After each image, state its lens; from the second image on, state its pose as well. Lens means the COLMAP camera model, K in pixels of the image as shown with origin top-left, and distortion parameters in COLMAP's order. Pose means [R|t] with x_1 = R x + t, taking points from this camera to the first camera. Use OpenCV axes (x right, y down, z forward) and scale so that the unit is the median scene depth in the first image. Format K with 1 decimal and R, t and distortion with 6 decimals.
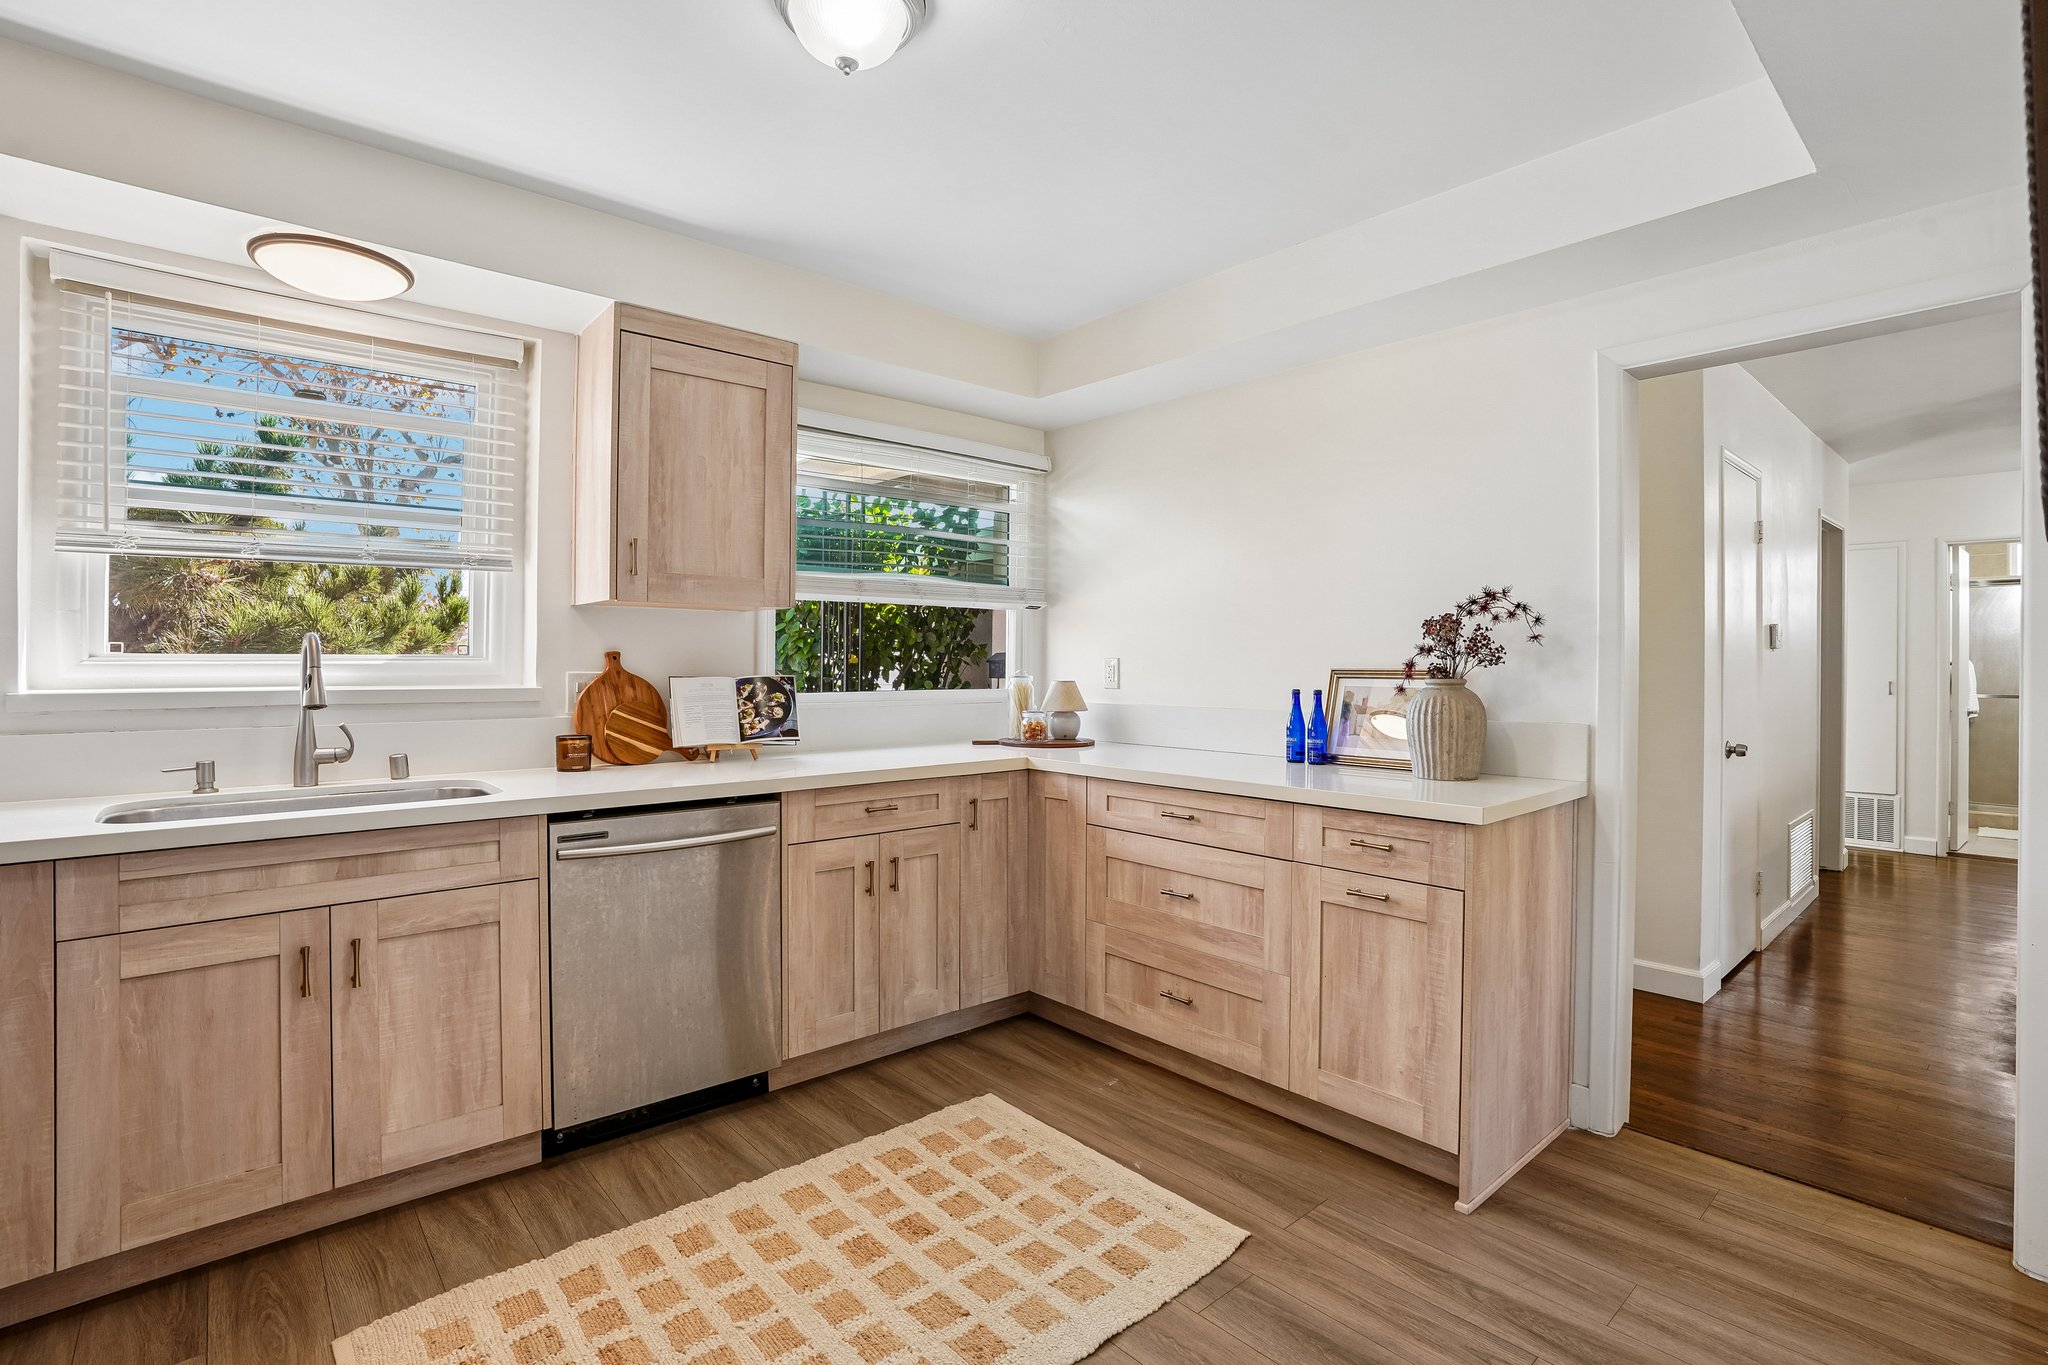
lens RADIAL K [[957.4, 0, 1030.3], [0, 957.4, 655.9], [0, 0, 1]] dist [-0.059257, 0.021548]
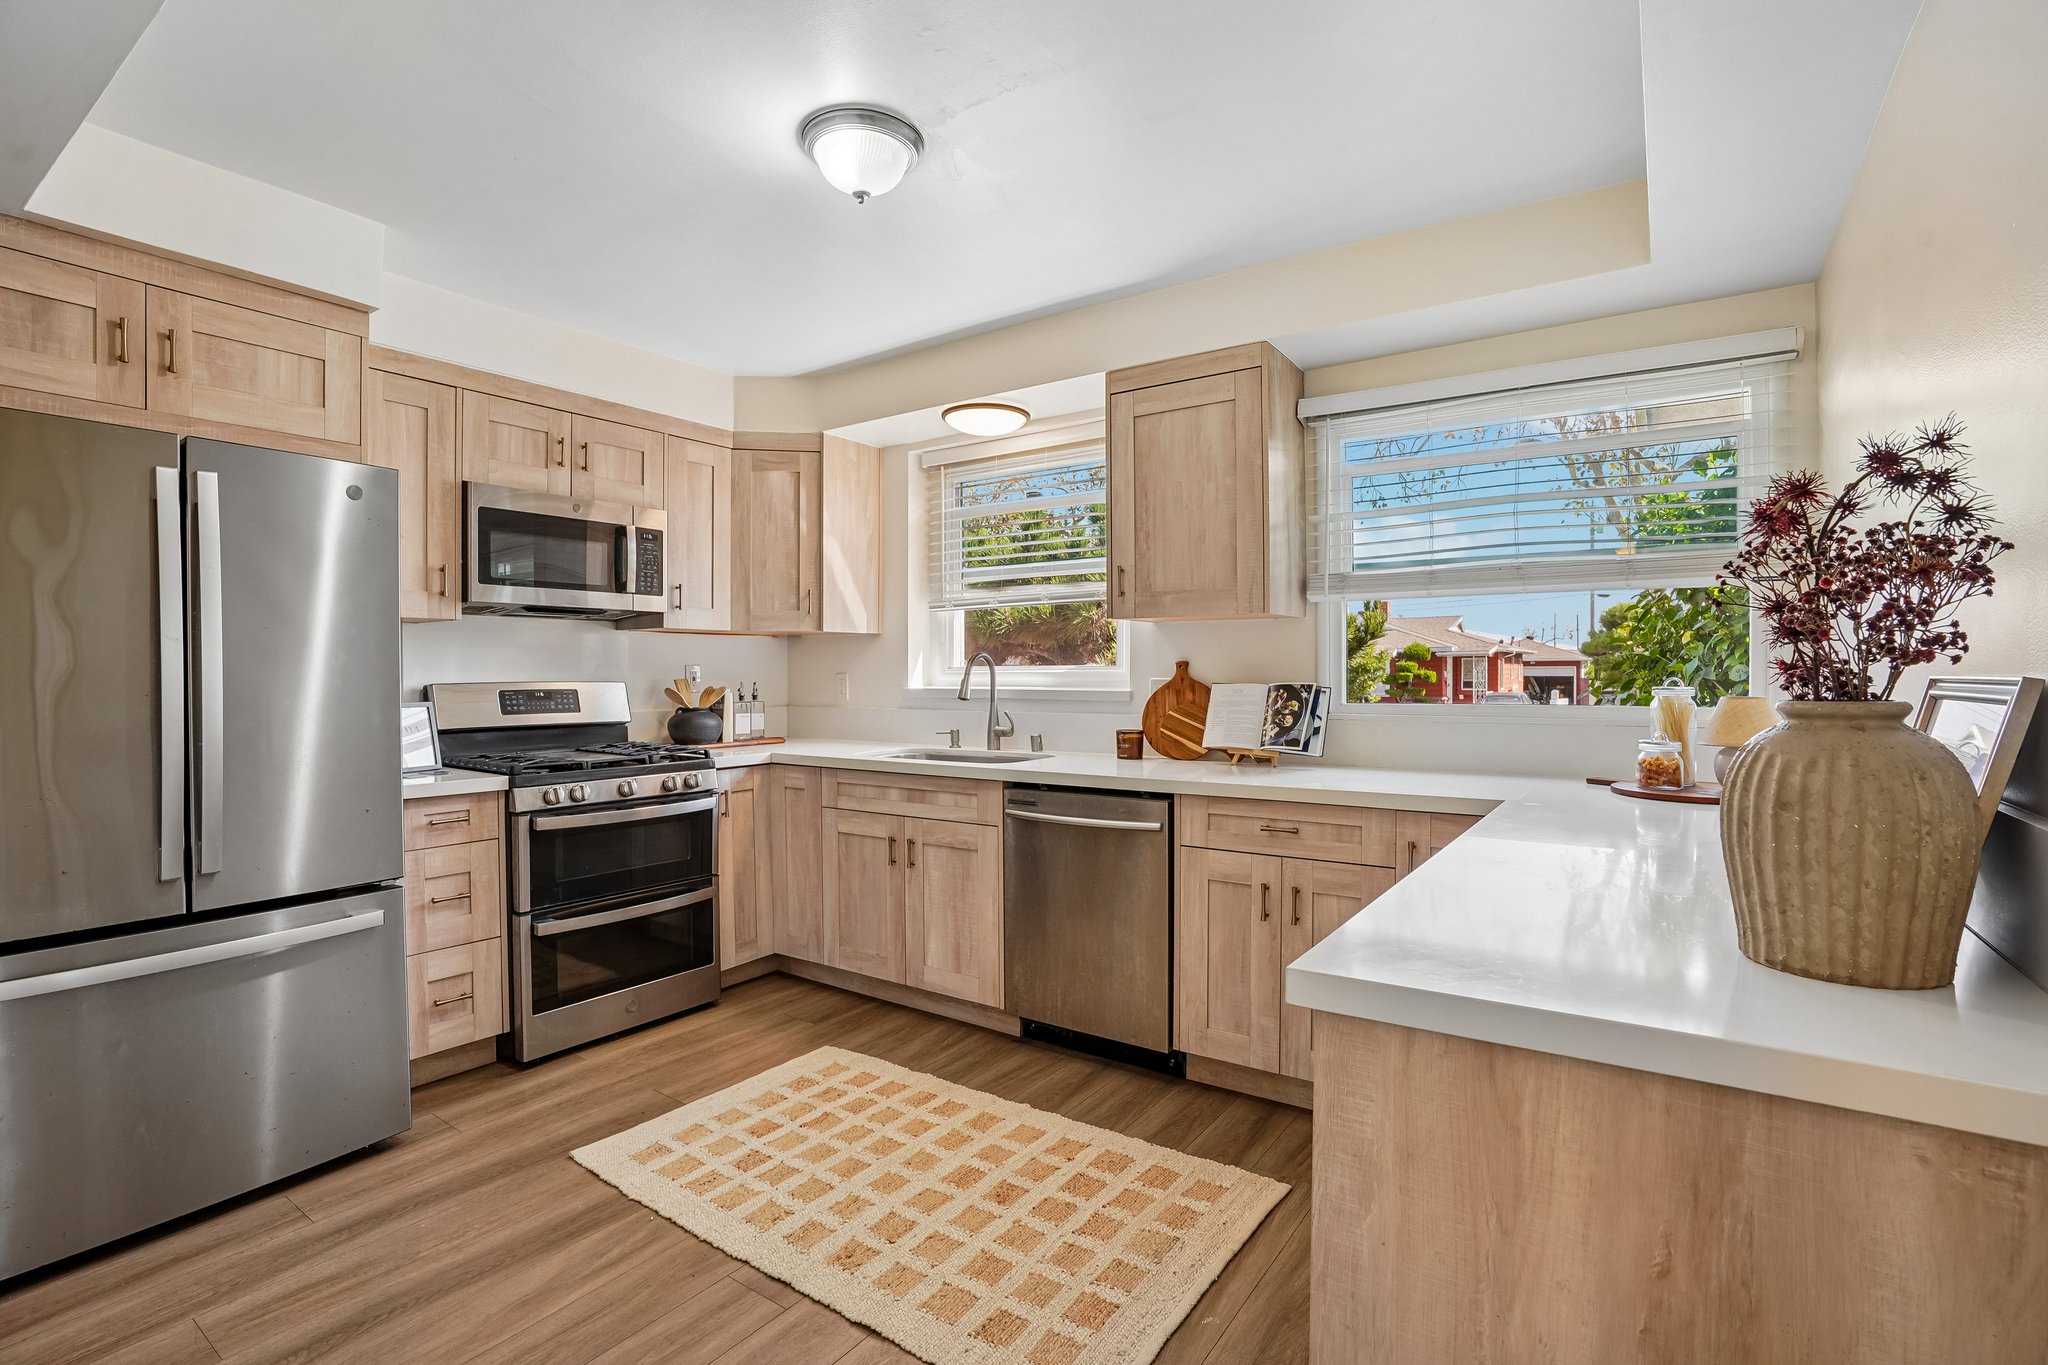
lens RADIAL K [[957.4, 0, 1033.4], [0, 957.4, 680.4], [0, 0, 1]] dist [-0.059257, 0.021548]
pose [[0.238618, 0.005429, -0.971098, 0.692609], [0.010285, 0.999914, 0.008118, 0.008479], [0.971059, -0.011925, 0.238541, 0.579488]]
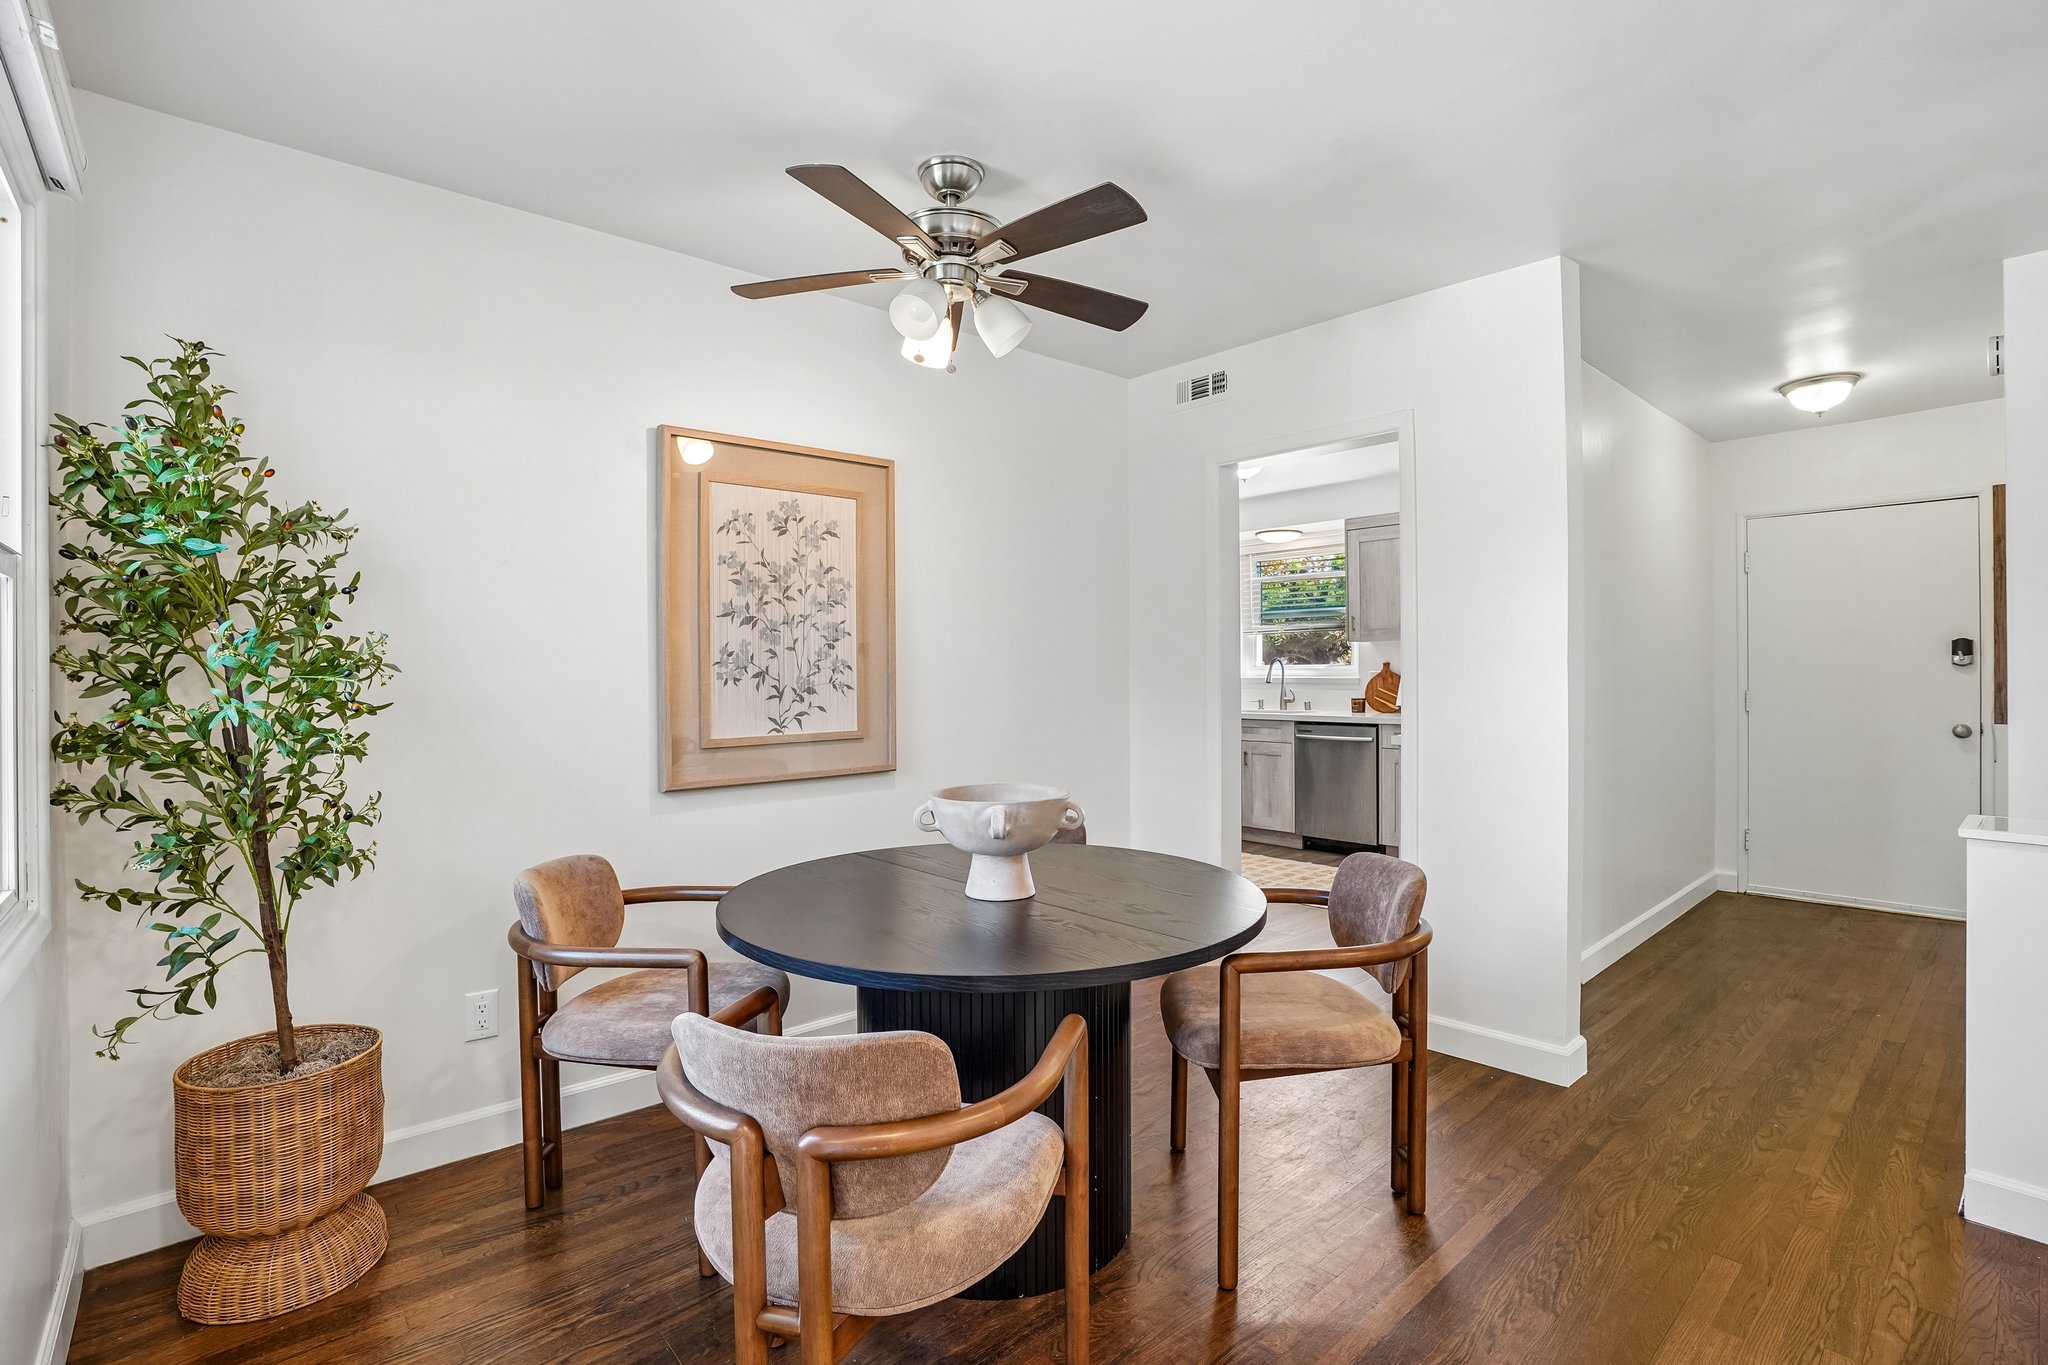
lens RADIAL K [[957.4, 0, 1023.6], [0, 957.4, 665.4], [0, 0, 1]] dist [-0.059257, 0.021548]
pose [[-0.005694, -0.008721, -0.999946, 1.926487], [0.013523, 0.999870, -0.008797, 0.011805], [0.999892, -0.013573, -0.005575, 0.164405]]
